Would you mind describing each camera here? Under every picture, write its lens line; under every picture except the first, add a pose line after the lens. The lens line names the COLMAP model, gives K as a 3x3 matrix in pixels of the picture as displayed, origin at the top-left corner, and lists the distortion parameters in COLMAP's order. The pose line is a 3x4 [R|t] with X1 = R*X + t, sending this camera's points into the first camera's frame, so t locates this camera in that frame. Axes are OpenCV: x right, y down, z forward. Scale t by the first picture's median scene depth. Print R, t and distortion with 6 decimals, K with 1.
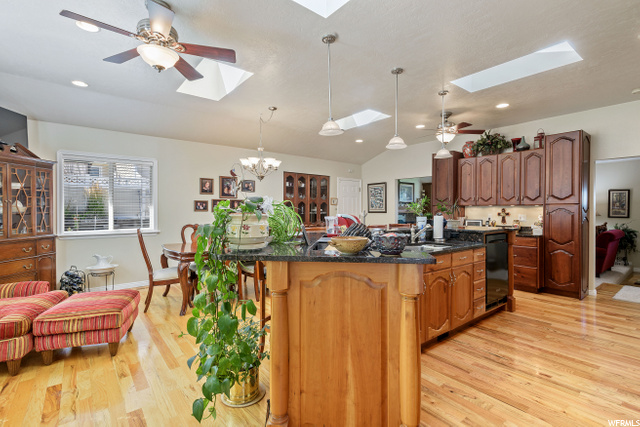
lens RADIAL K [[298.9, 0, 320.0], [0, 298.9, 209.7], [0, 0, 1]] dist [0.005036, -0.002099]
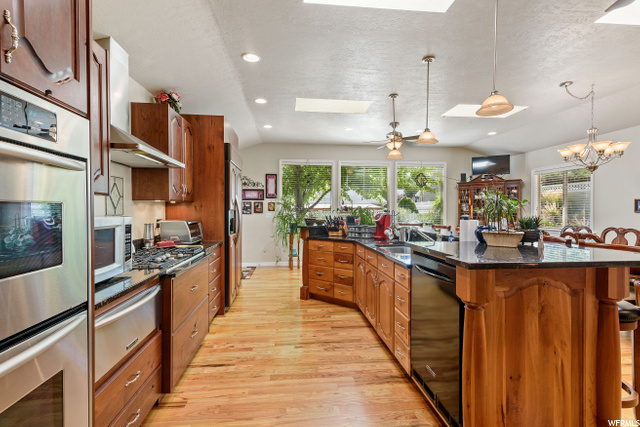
lens RADIAL K [[298.9, 0, 317.5], [0, 298.9, 213.1], [0, 0, 1]] dist [0.005036, -0.002099]
pose [[-0.533995, 0.004998, -0.845473, 0.837514], [-0.004655, 0.999950, 0.008851, -0.000110], [0.845475, 0.008662, -0.533945, 0.826522]]
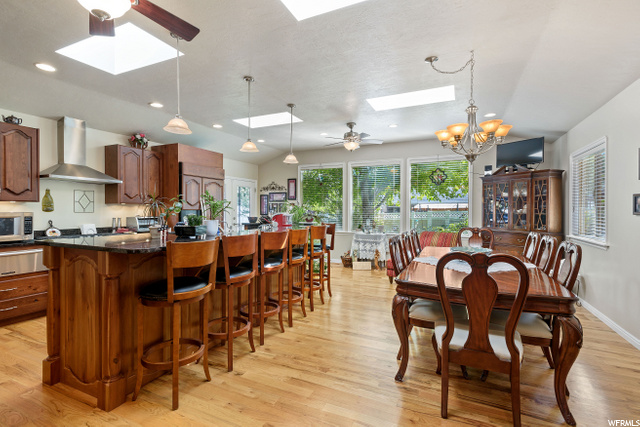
lens RADIAL K [[298.9, 0, 324.4], [0, 298.9, 212.1], [0, 0, 1]] dist [0.005036, -0.002099]
pose [[-0.889656, -0.003292, -0.456620, 0.343668], [-0.007326, 0.999948, 0.007064, -0.002744], [0.456573, 0.009630, -0.889634, 1.419329]]
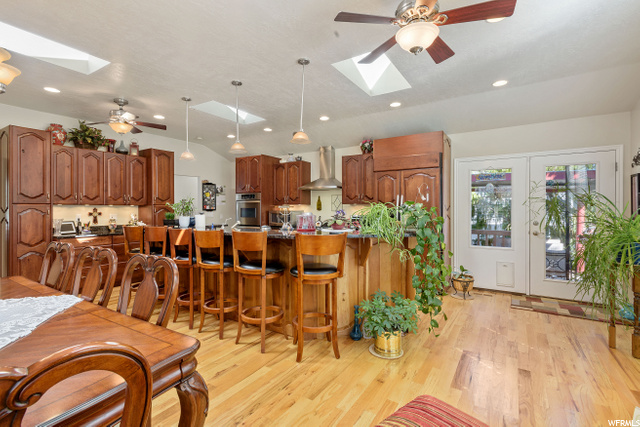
lens RADIAL K [[298.9, 0, 321.8], [0, 298.9, 211.8], [0, 0, 1]] dist [0.005036, -0.002099]
pose [[-0.323373, -0.007073, 0.946245, -0.618434], [0.004428, 0.999950, 0.008988, 0.003729], [-0.946261, 0.007096, -0.323326, 0.735821]]
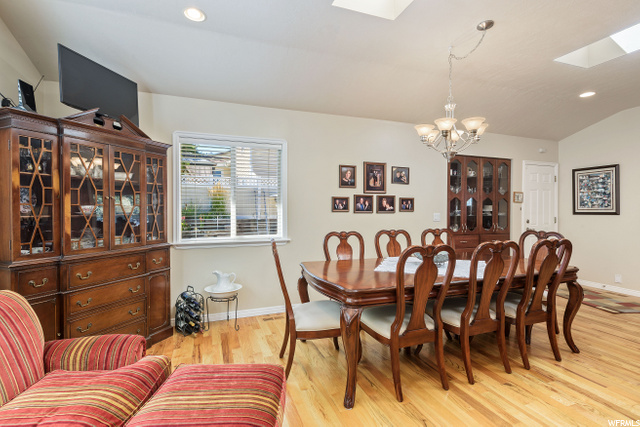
lens RADIAL K [[298.9, 0, 317.4], [0, 298.9, 210.4], [0, 0, 1]] dist [0.005036, -0.002099]
pose [[0.947277, 0.001709, -0.320411, -0.277890], [-0.000419, 0.999992, 0.004094, -0.001281], [0.320415, -0.003744, 0.947270, 0.384878]]
